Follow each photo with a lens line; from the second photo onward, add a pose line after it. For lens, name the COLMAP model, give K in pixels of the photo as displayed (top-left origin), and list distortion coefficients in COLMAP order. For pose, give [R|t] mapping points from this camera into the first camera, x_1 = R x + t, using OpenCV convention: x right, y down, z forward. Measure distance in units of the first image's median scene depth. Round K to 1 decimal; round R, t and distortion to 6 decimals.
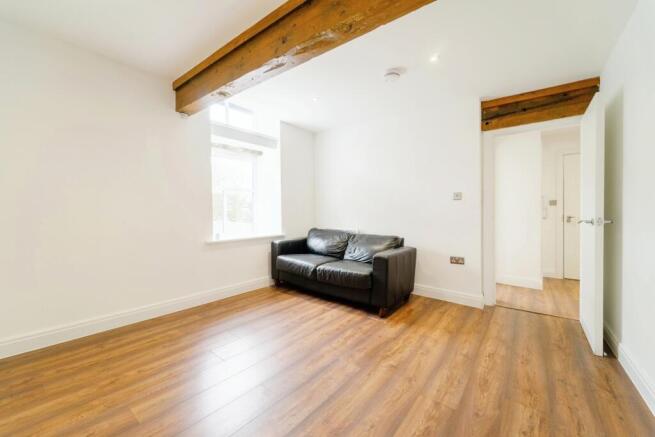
lens RADIAL K [[275.8, 0, 328.5], [0, 275.8, 216.1], [0, 0, 1]] dist [0.000690, -0.000741]
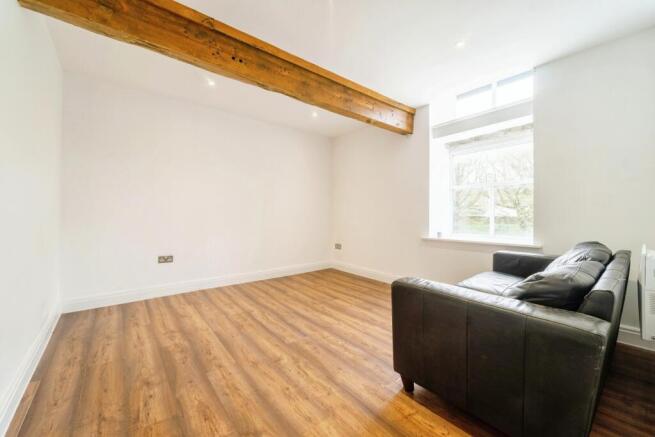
lens RADIAL K [[275.8, 0, 328.5], [0, 275.8, 216.1], [0, 0, 1]] dist [0.000690, -0.000741]
pose [[-0.282284, 0.002504, -0.959328, 1.131653], [-0.016040, 0.999844, 0.007329, 0.005052], [0.959197, 0.017456, -0.282200, 1.426086]]
